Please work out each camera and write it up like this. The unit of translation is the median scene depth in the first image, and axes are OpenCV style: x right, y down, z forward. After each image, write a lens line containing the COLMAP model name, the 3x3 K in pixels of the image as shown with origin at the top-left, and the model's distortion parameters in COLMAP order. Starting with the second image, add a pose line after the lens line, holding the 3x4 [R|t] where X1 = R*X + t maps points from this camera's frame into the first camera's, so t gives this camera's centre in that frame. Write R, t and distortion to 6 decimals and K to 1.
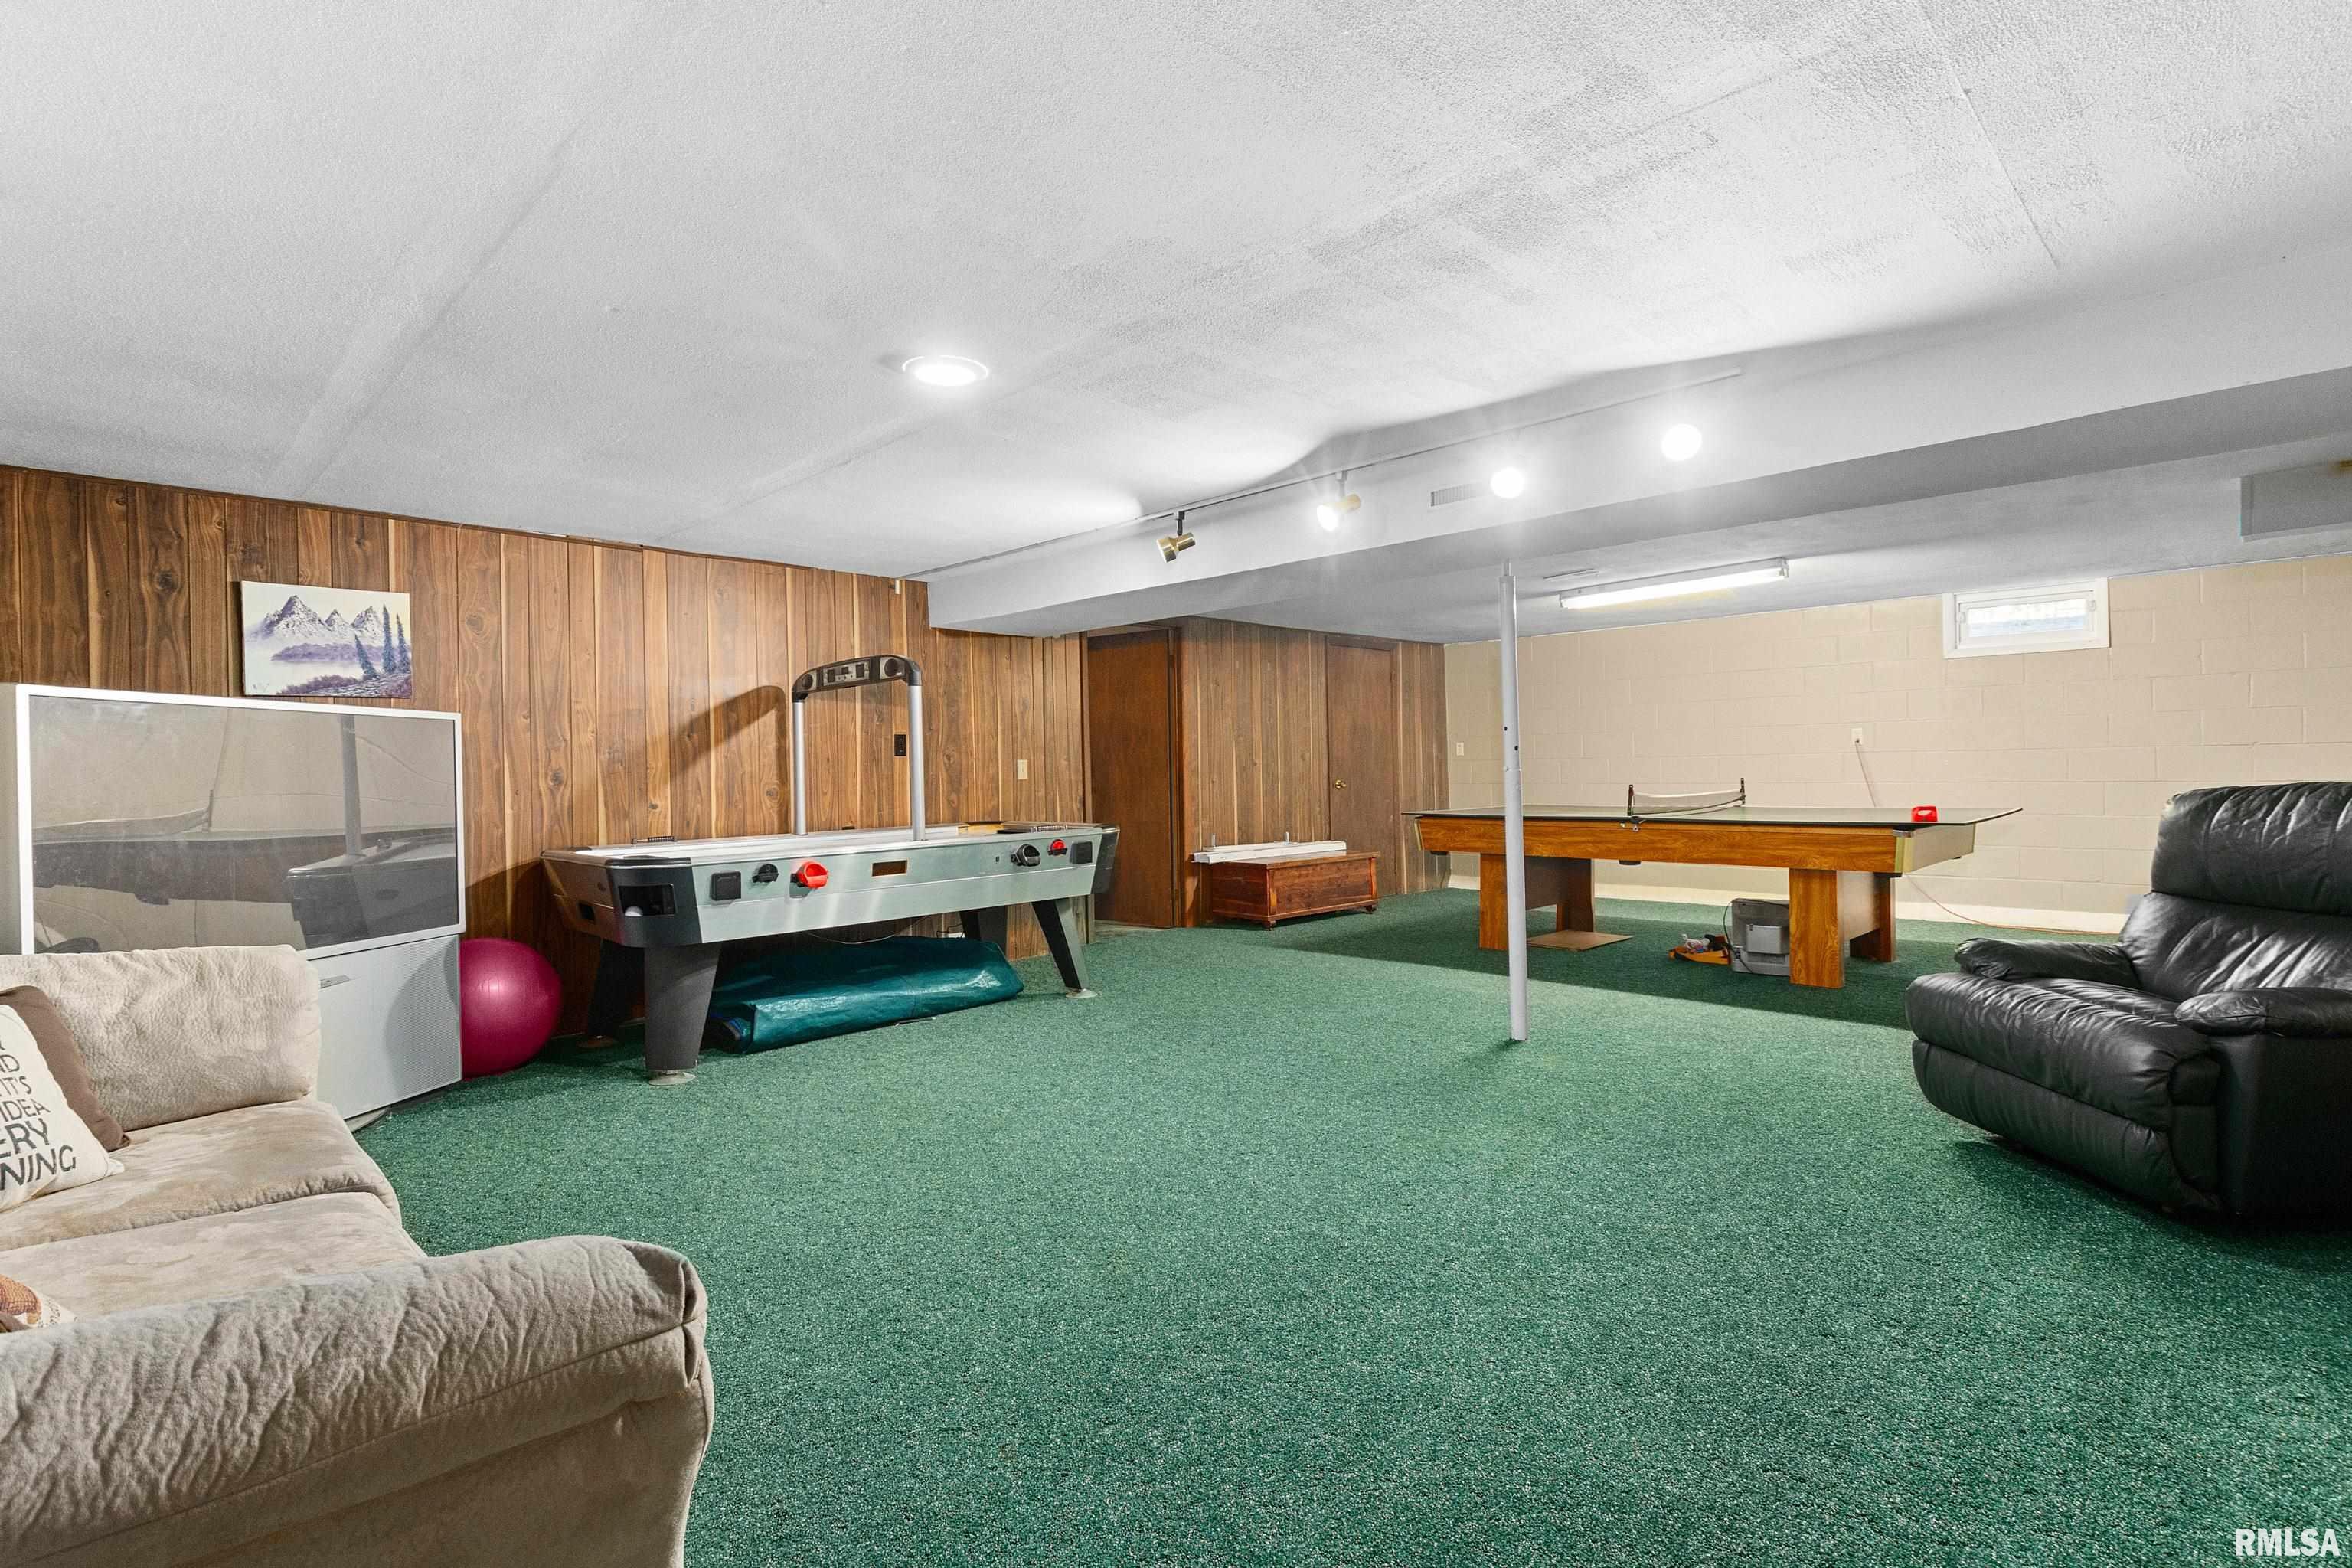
lens RADIAL K [[1103.0, 0, 1173.8], [0, 1103.0, 768.3], [0, 0, 1]] dist [0.005057, -0.001414]
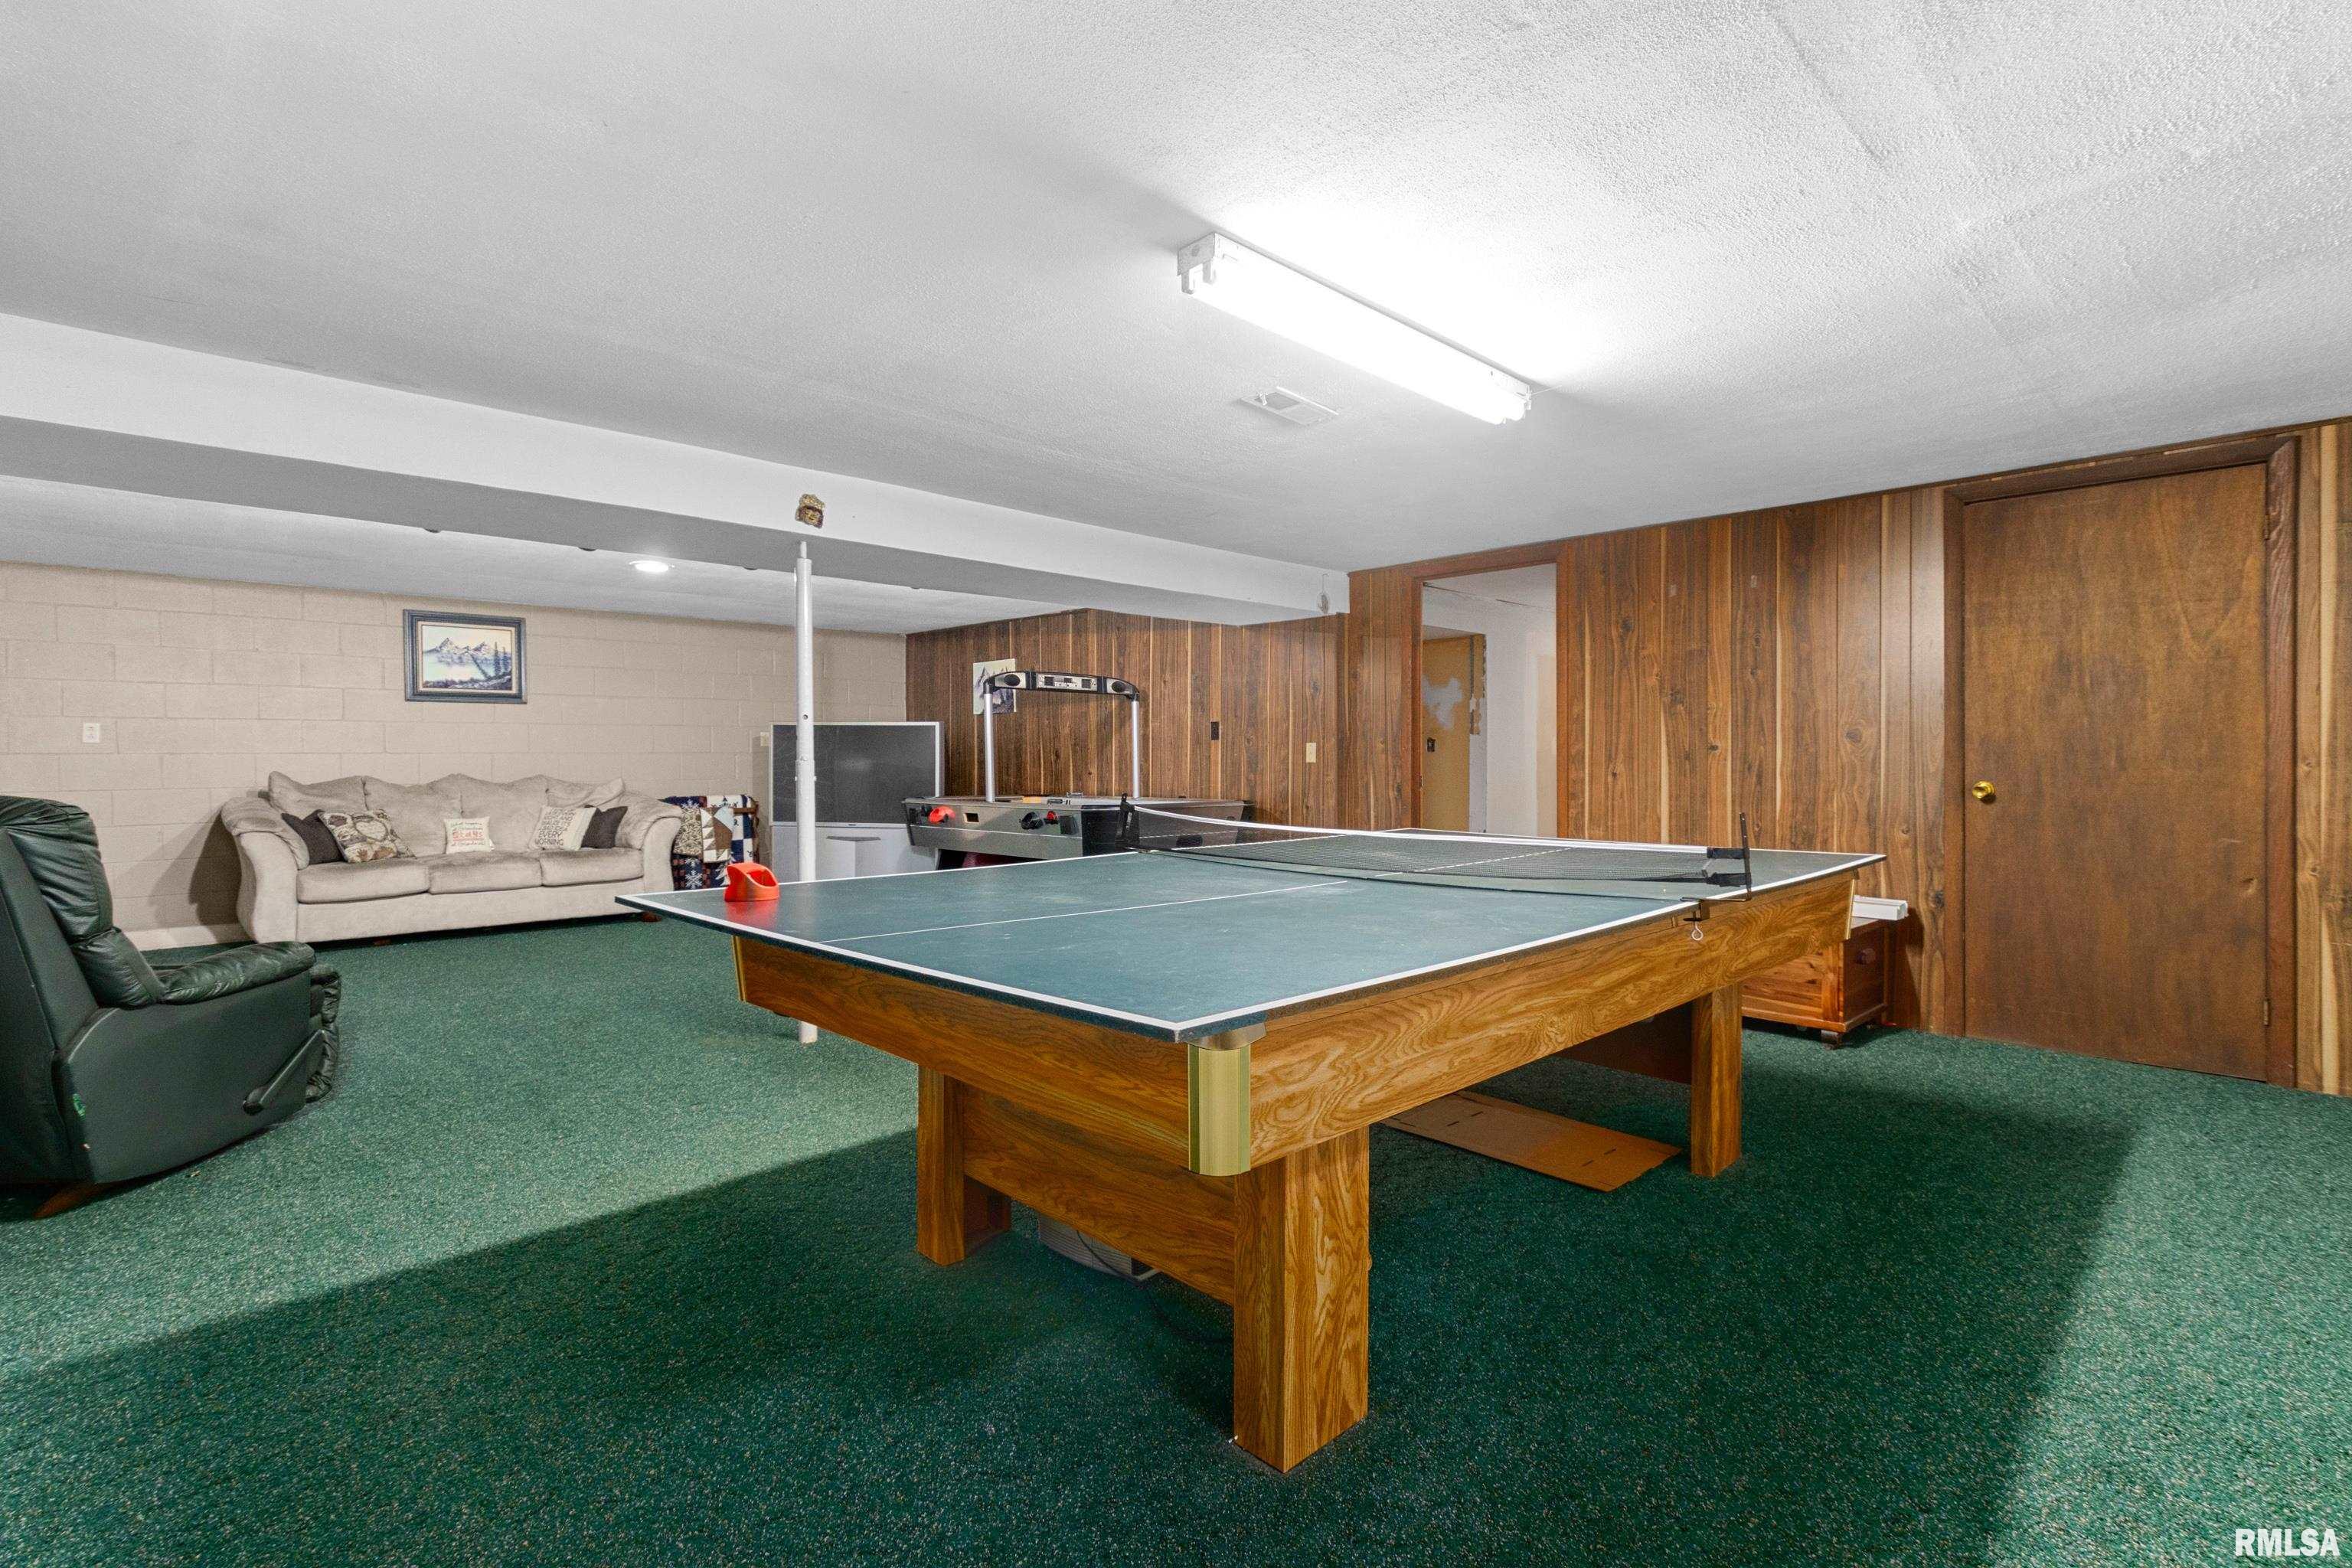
lens RADIAL K [[1103.0, 0, 1196.4], [0, 1103.0, 771.8], [0, 0, 1]] dist [0.005057, -0.001414]
pose [[0.012735, 0.029792, -0.999475, 0.944069], [0.000381, 0.999556, 0.029799, -0.012245], [0.999919, -0.000760, 0.012718, 0.973488]]
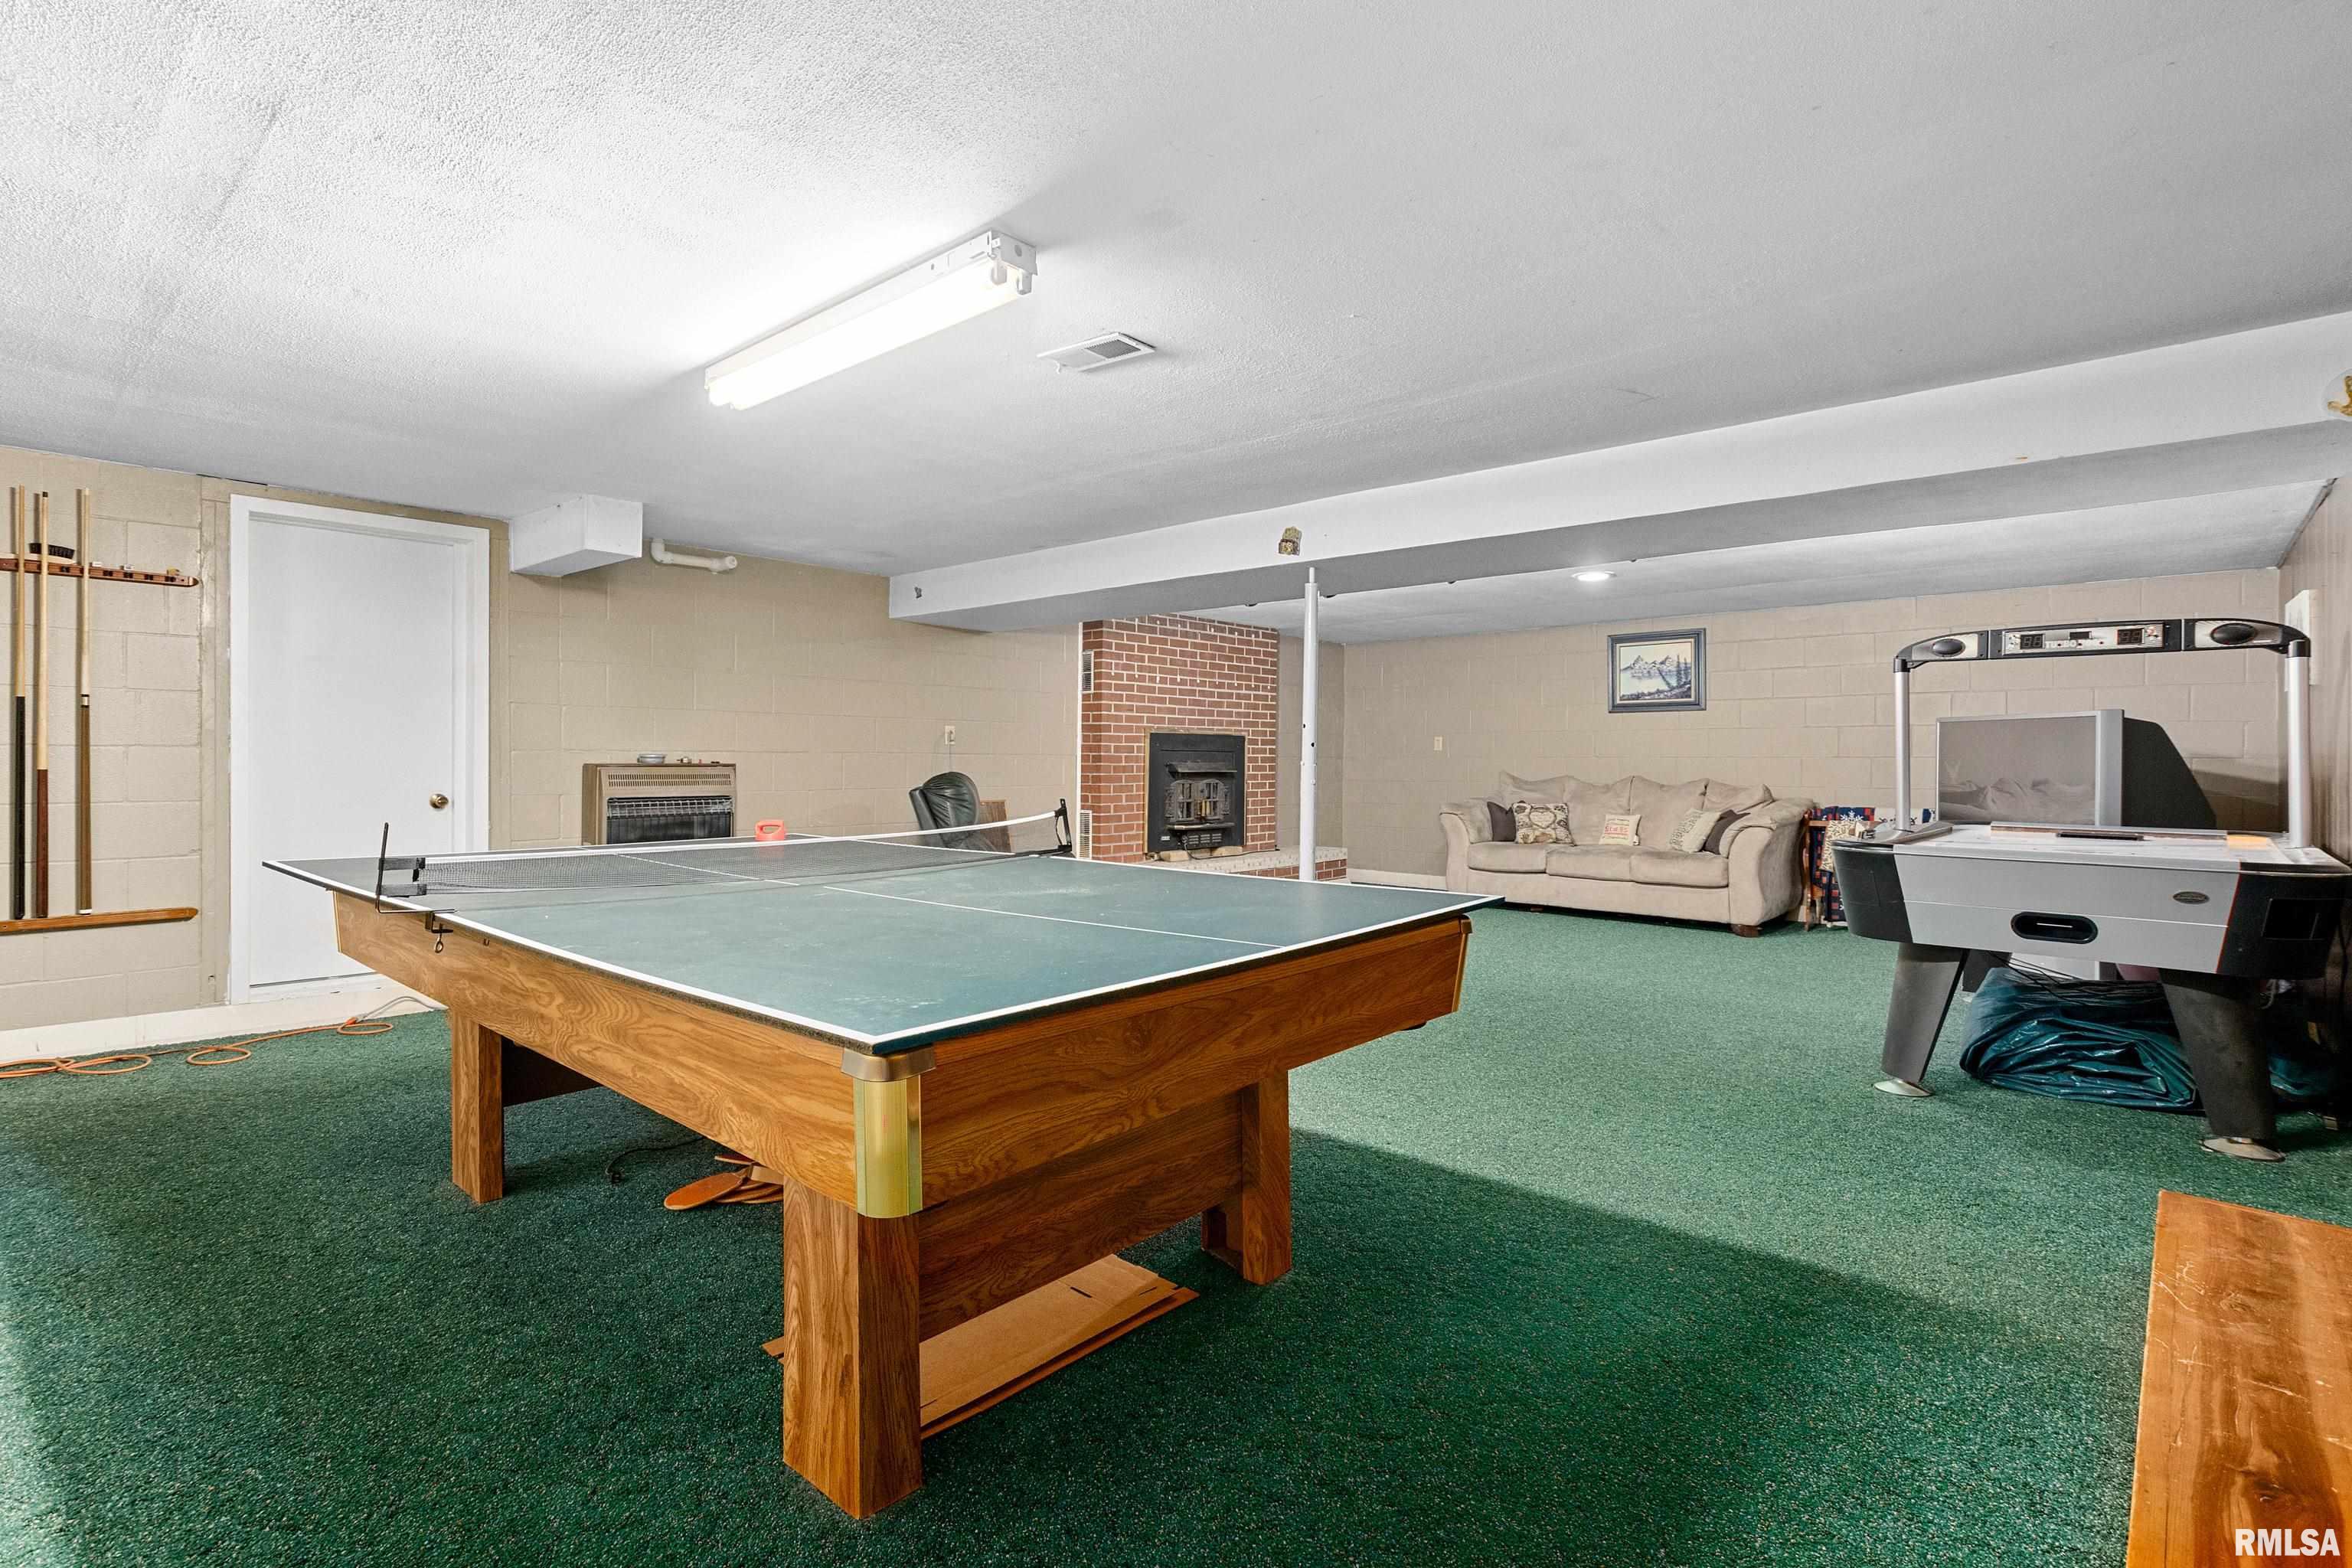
lens RADIAL K [[1103.0, 0, 1175.0], [0, 1103.0, 759.1], [0, 0, 1]] dist [0.005057, -0.001414]
pose [[-0.997988, 0.013345, -0.061990, 0.366268], [0.013113, 0.999905, 0.004147, -0.007611], [0.062039, 0.003326, -0.998068, 1.513154]]
